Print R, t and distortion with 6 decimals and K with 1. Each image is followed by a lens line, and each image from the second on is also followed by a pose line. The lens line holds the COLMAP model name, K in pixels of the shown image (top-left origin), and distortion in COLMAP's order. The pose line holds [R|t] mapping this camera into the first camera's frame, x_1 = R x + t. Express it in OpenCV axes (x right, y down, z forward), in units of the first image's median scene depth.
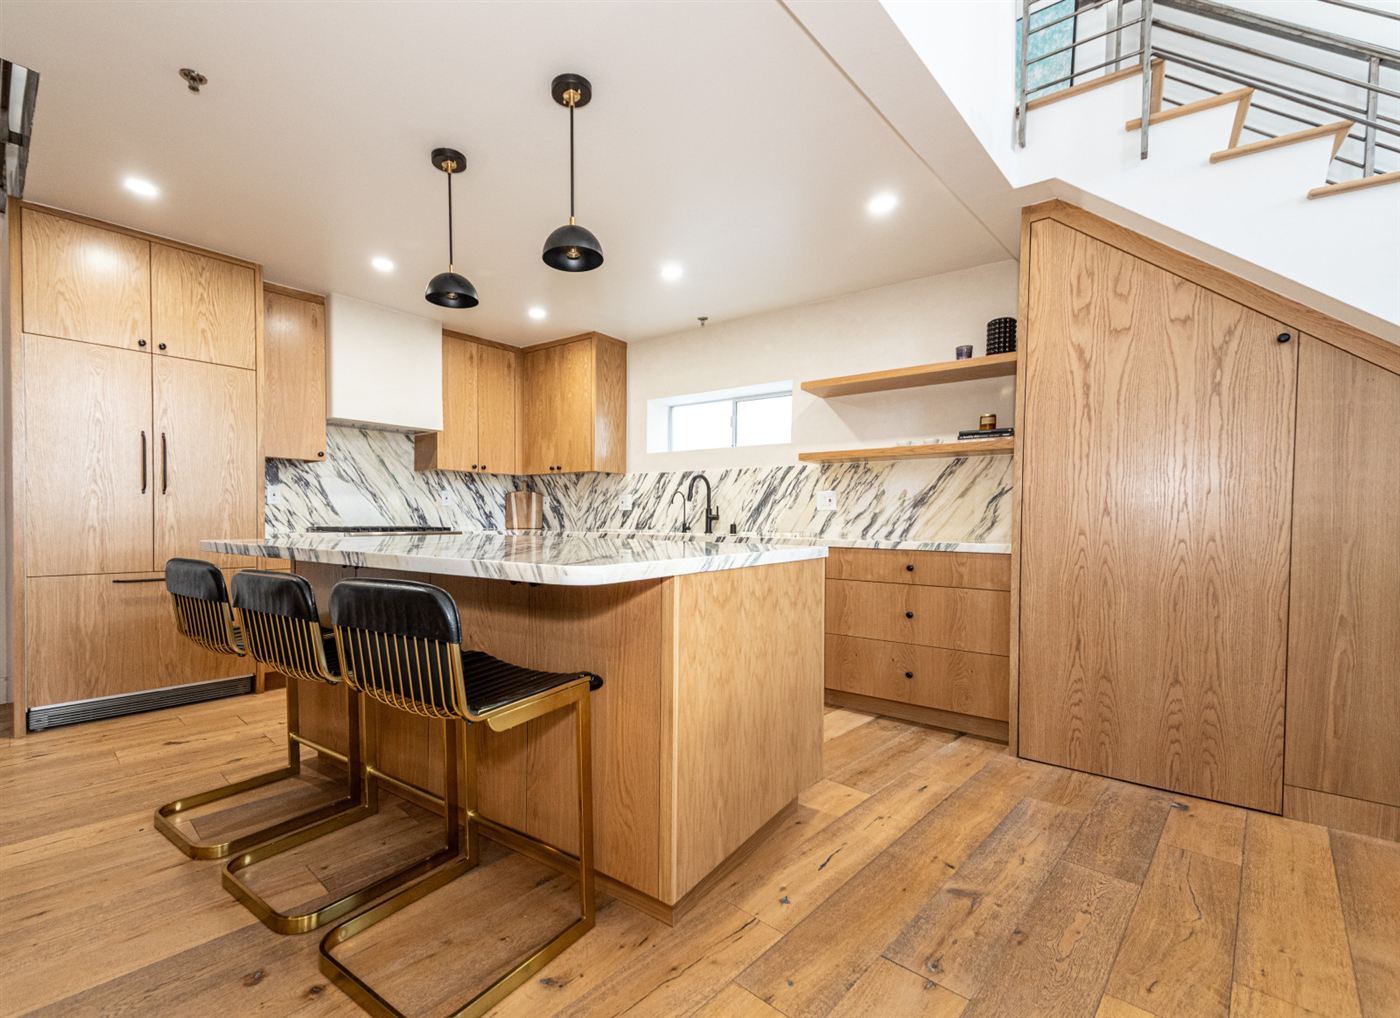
lens RADIAL K [[615.9, 0, 638.9], [0, 615.9, 530.8], [0, 0, 1]] dist [0.053850, -0.010975]
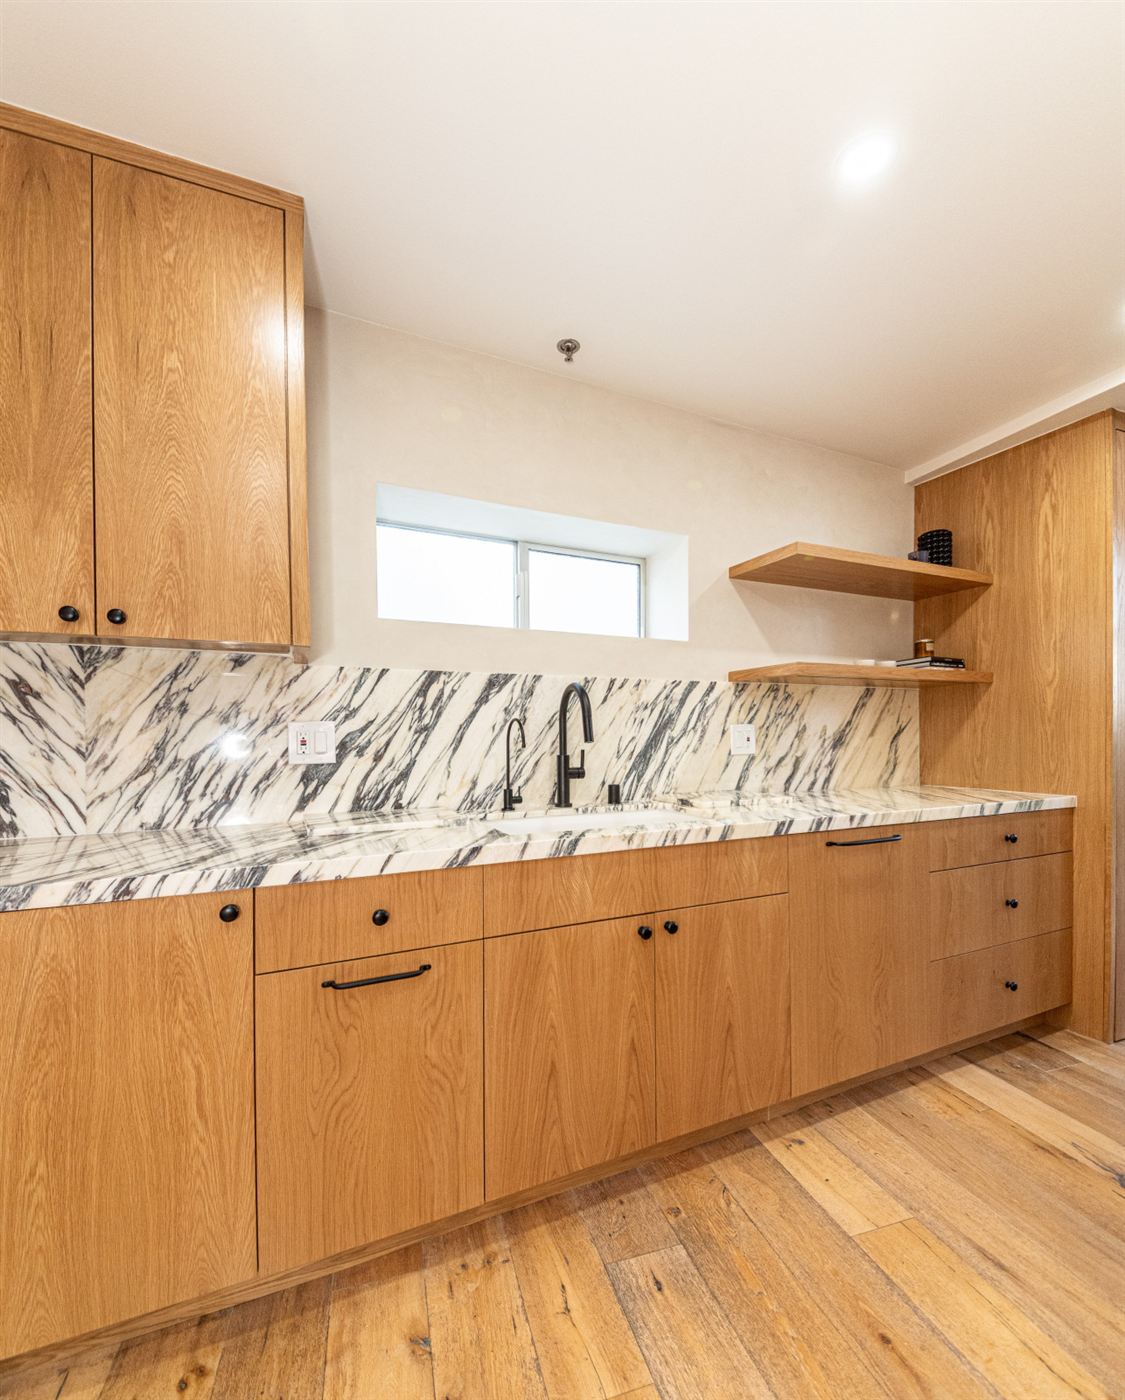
lens RADIAL K [[583.1, 0, 557.3], [0, 583.1, 742.9], [0, 0, 1]] dist [0.004496, -0.005506]
pose [[0.479307, -0.021349, 0.877388, -0.327113], [0.027690, 0.999574, 0.009196, -0.057543], [-0.877210, 0.019887, 0.479694, 0.905276]]
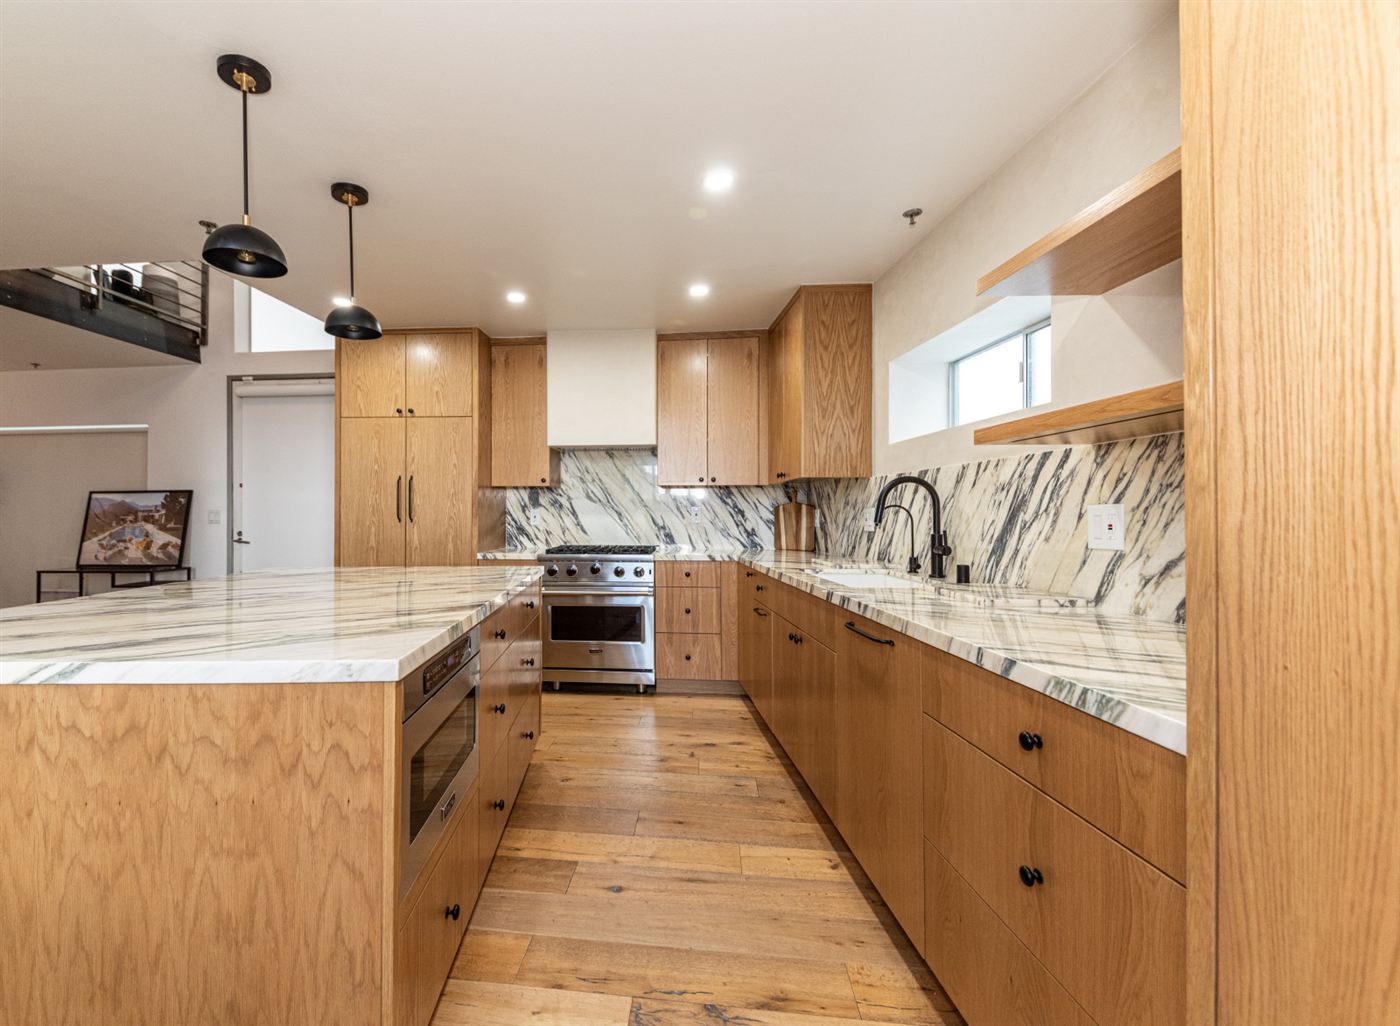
lens RADIAL K [[621.5, 0, 626.7], [0, 621.5, 511.9], [0, 0, 1]] dist [0.026016, -0.013533]
pose [[0.606095, -0.011233, -0.795313, 0.462876], [-0.009603, 0.999724, -0.021438, -0.047649], [0.795334, 0.020631, 0.605820, 0.480507]]
